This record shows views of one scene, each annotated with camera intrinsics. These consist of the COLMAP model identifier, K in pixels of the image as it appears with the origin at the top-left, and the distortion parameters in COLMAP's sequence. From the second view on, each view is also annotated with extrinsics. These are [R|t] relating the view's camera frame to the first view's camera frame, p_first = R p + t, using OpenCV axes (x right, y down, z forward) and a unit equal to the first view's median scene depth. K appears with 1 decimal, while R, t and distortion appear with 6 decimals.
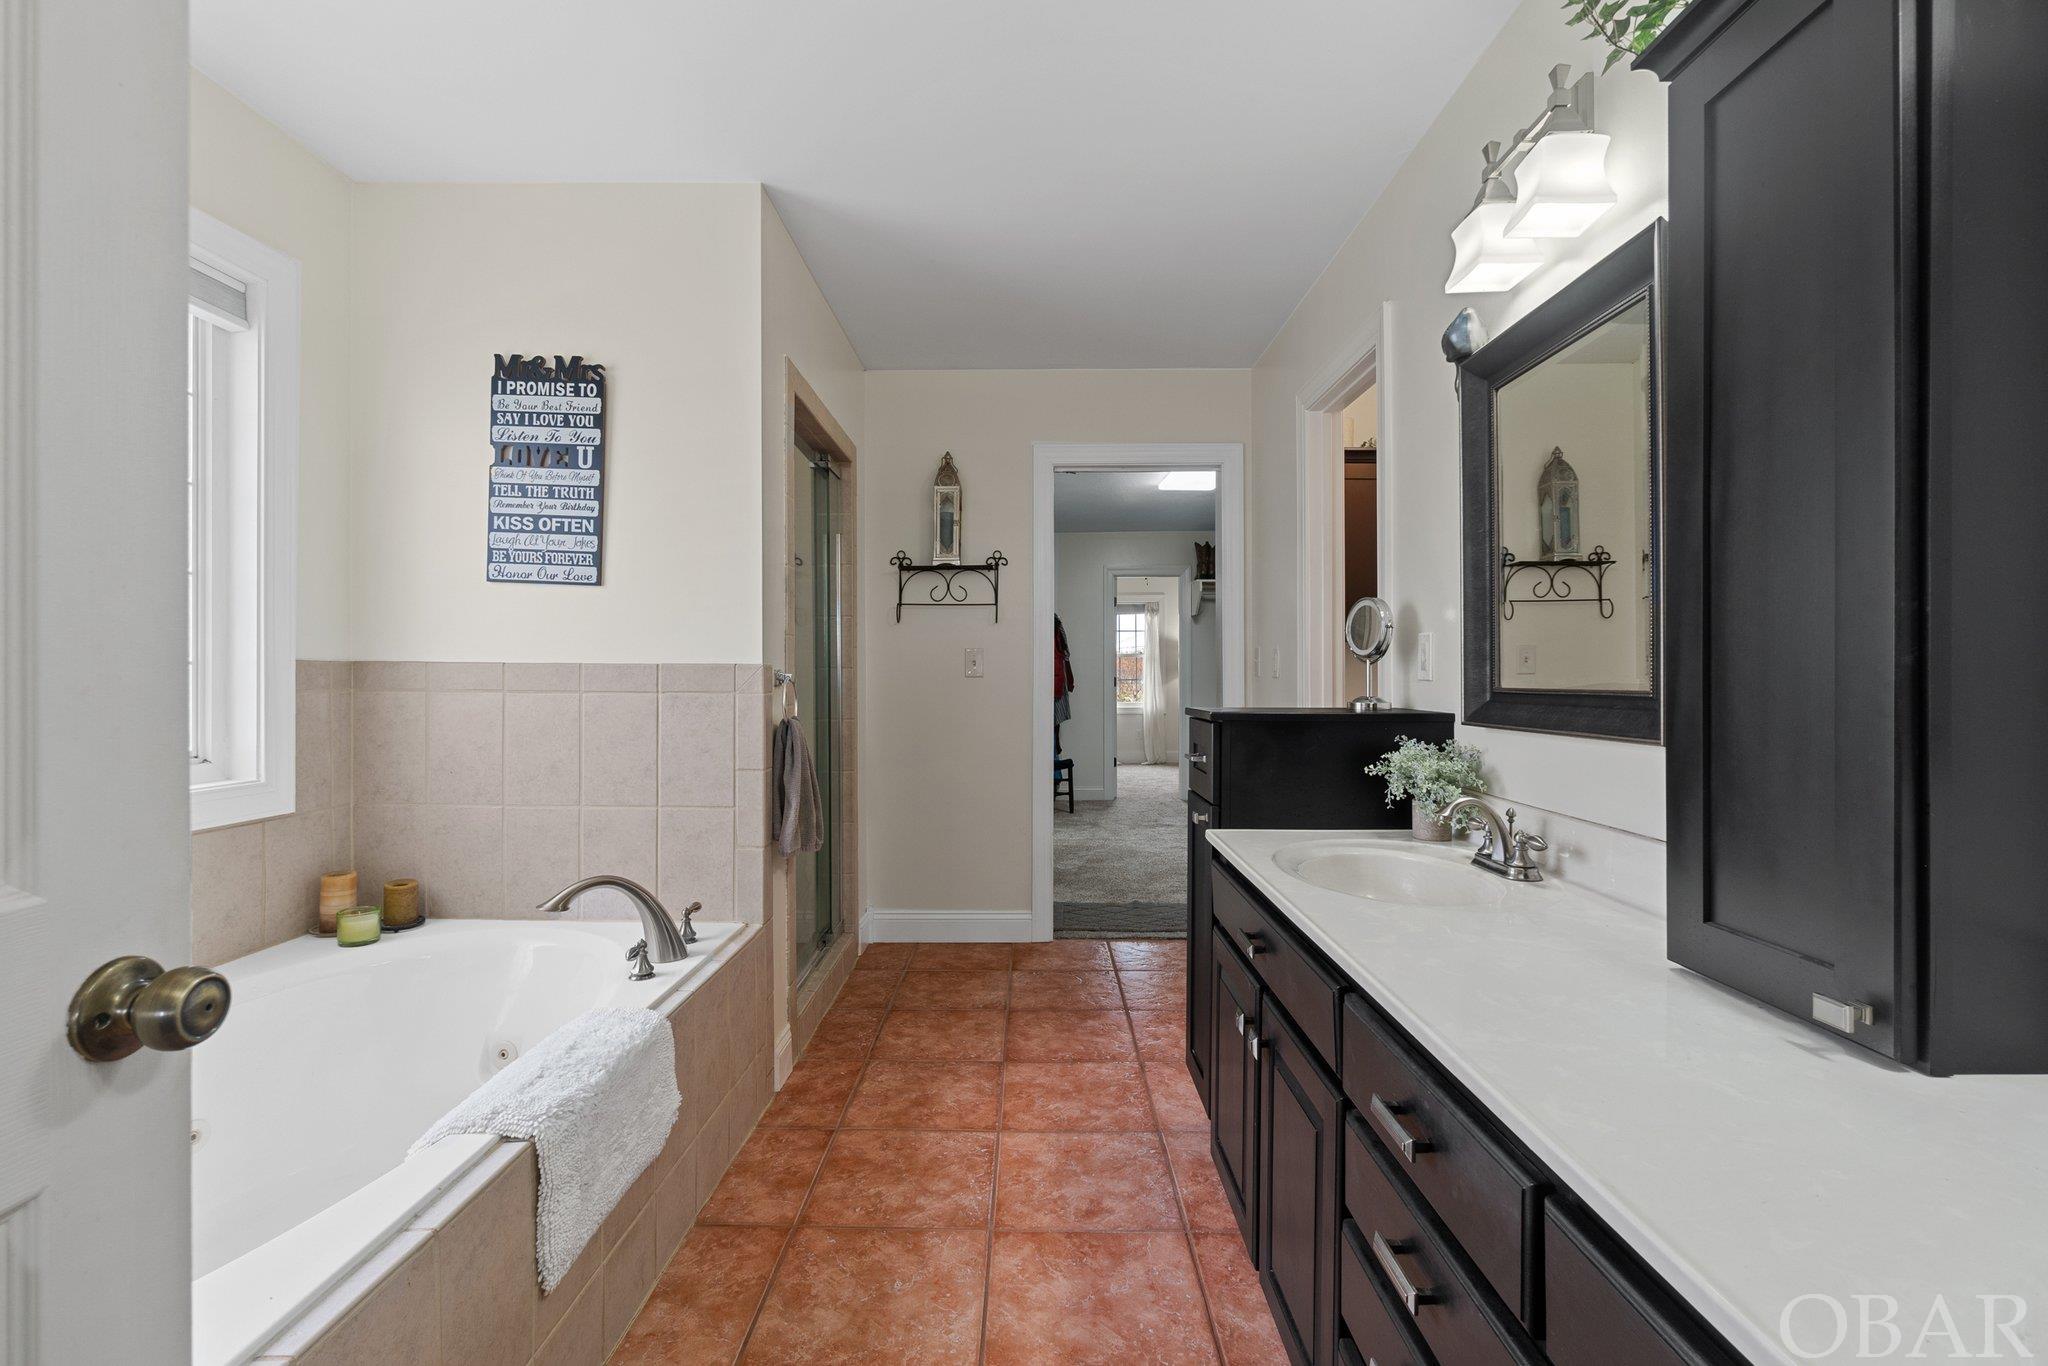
lens RADIAL K [[880.4, 0, 1024.0], [0, 880.4, 683.0], [0, 0, 1]] dist [-0.005798, 0.000037]
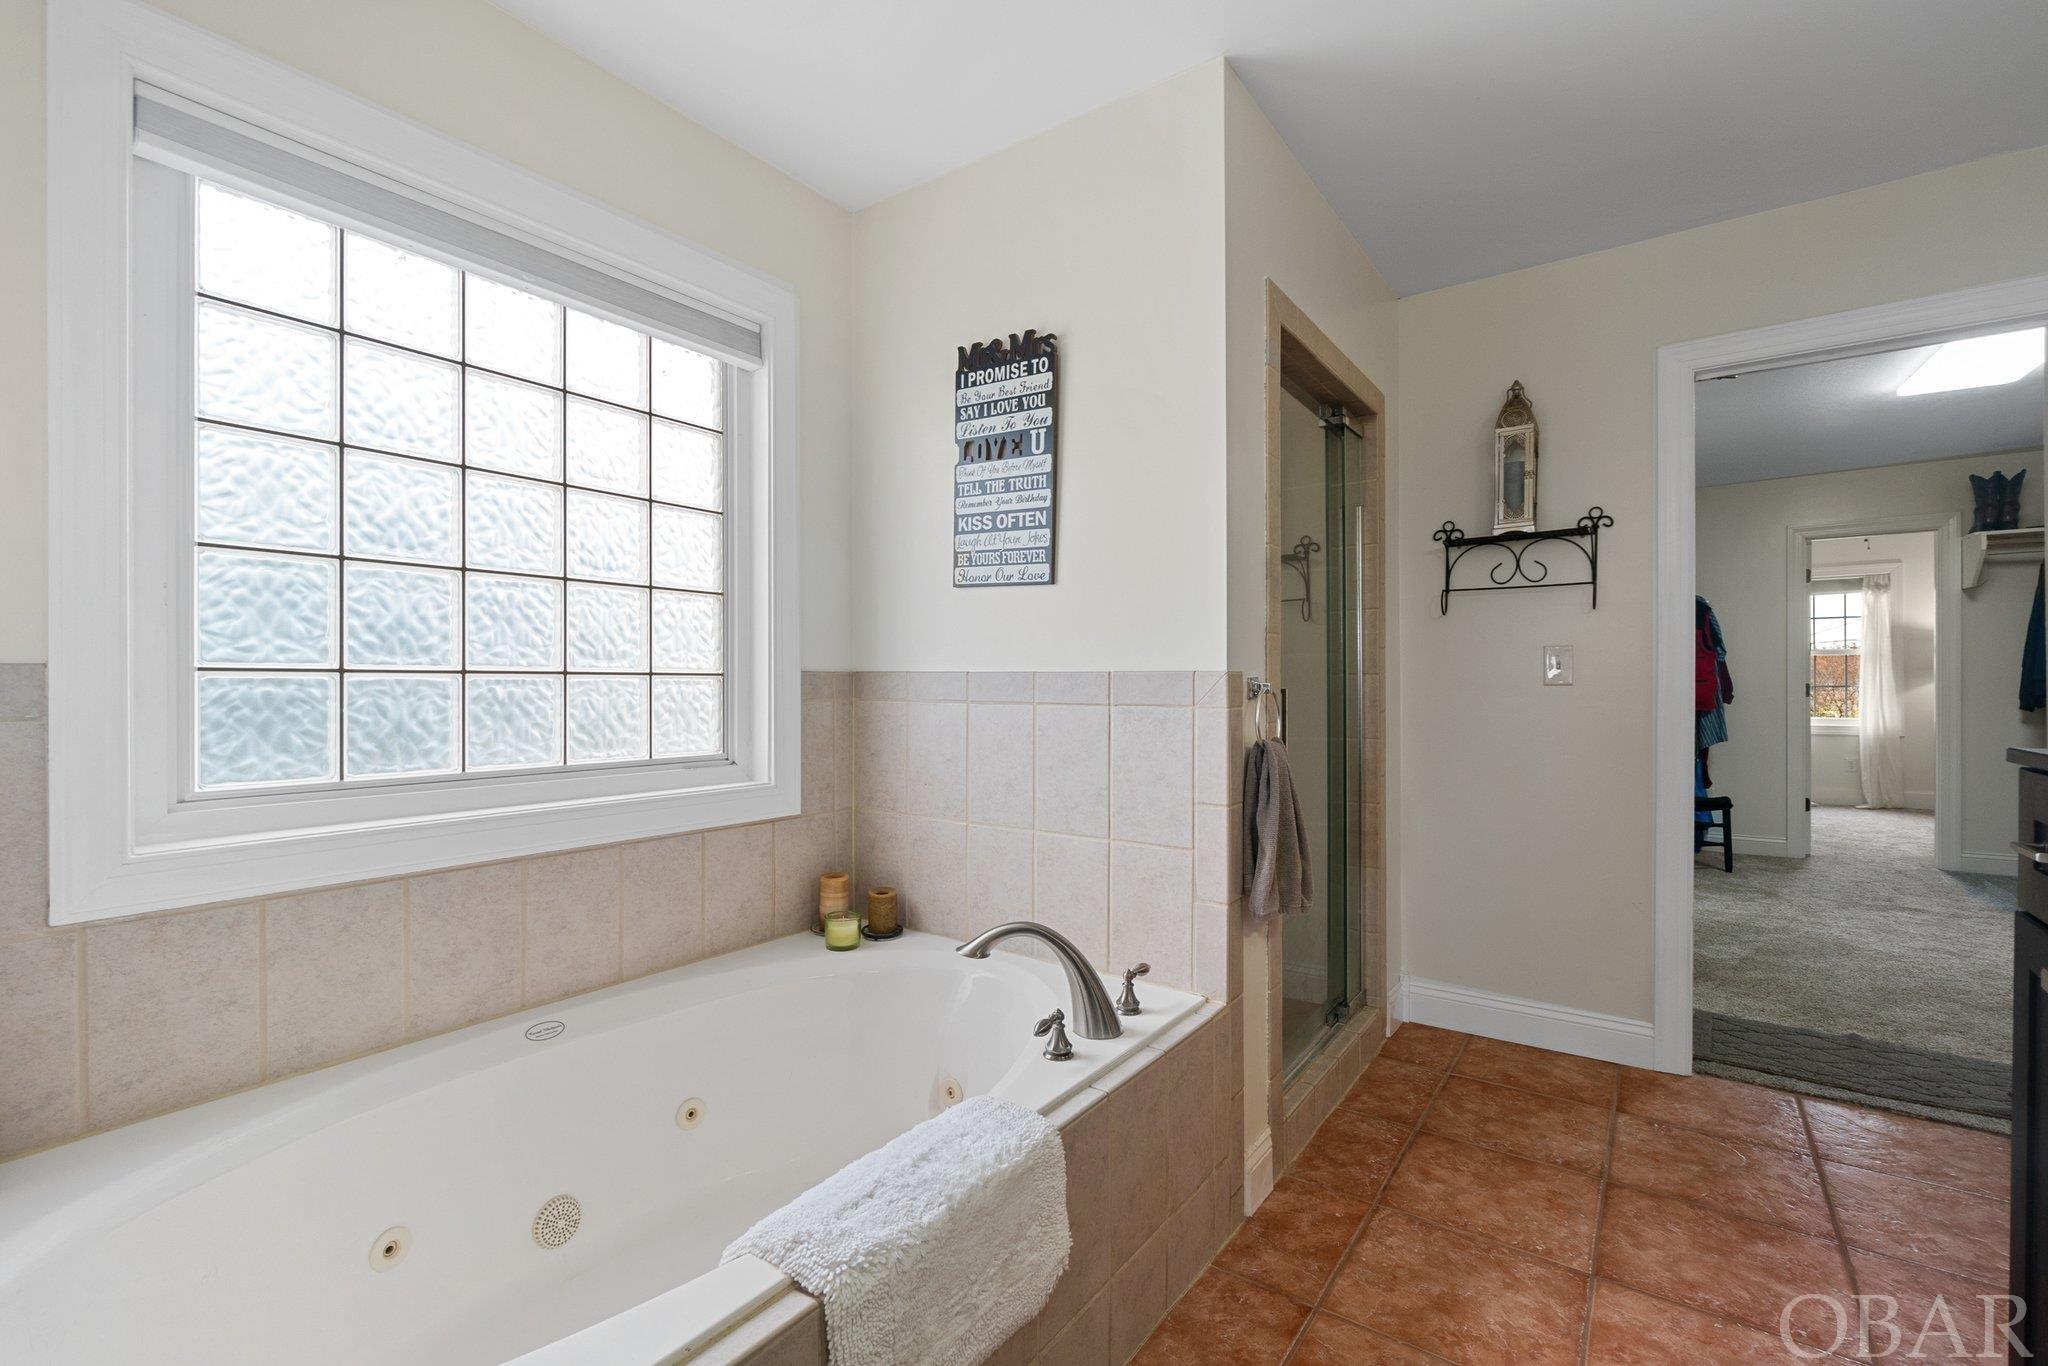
lens RADIAL K [[887.5, 0, 1031.0], [0, 887.5, 689.1], [0, 0, 1]] dist [-0.005226, 0.000783]
pose [[0.816876, 0.001958, -0.576810, 0.016086], [-0.001935, 0.999998, 0.000654, -0.005229], [0.576810, 0.000582, 0.816878, 0.256457]]
